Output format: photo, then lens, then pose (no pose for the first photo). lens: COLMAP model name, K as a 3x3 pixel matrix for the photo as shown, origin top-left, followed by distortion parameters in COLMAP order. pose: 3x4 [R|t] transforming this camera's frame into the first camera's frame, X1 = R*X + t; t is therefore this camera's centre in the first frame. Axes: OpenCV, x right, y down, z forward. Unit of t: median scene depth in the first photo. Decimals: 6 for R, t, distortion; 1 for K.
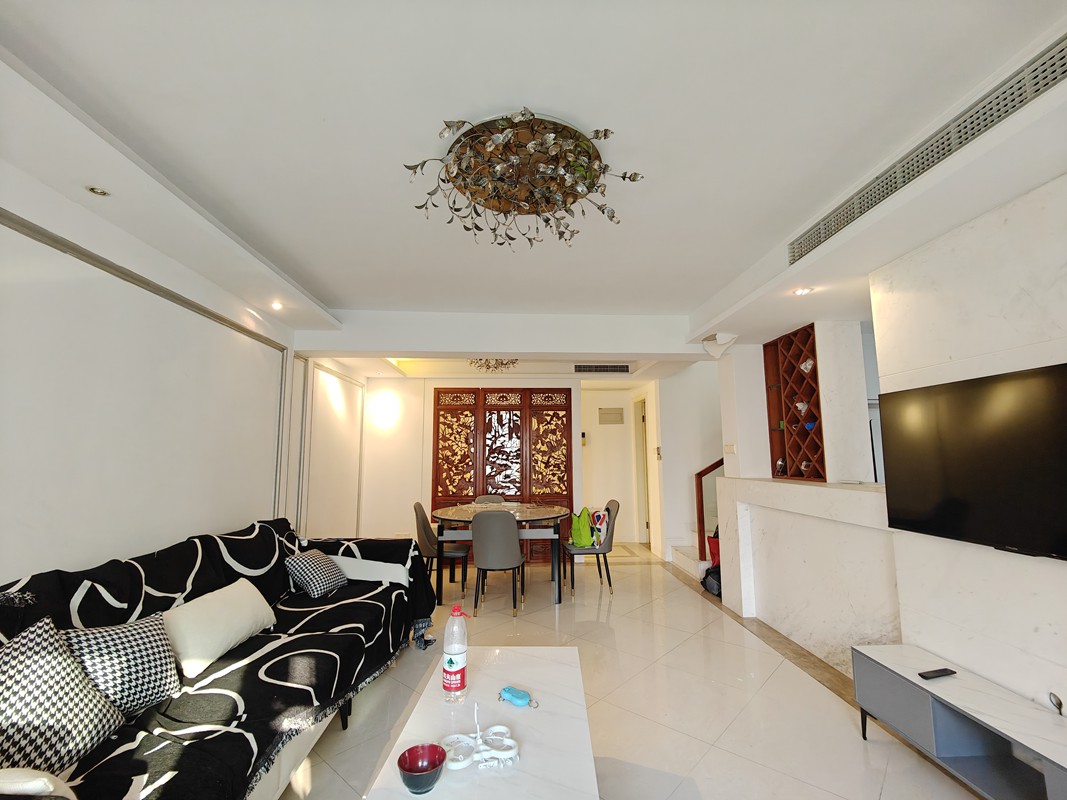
lens RADIAL K [[478.2, 0, 533.5], [0, 478.2, 400.0], [0, 0, 1]] dist [0.070020, -0.028574]
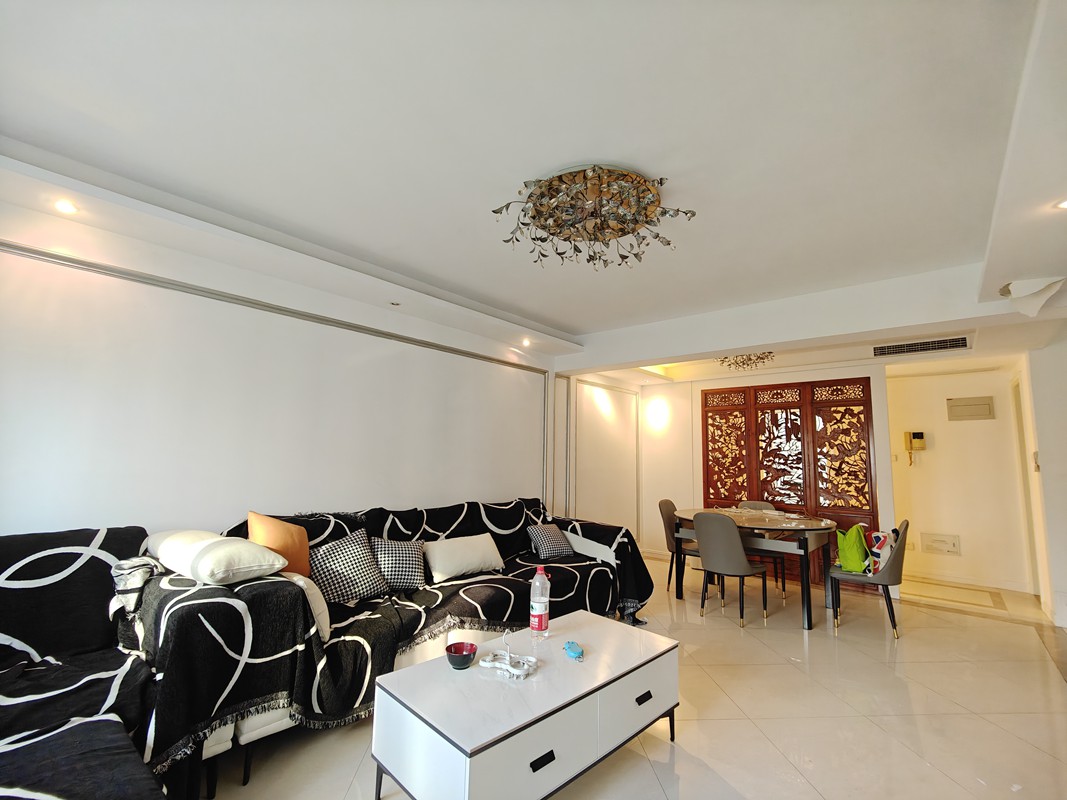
lens RADIAL K [[478.2, 0, 533.5], [0, 478.2, 400.0], [0, 0, 1]] dist [0.070020, -0.028574]
pose [[0.720556, -0.064025, -0.690434, 0.241648], [0.058332, 0.997795, -0.031650, 0.006902], [0.690938, -0.017469, 0.722703, 0.022107]]
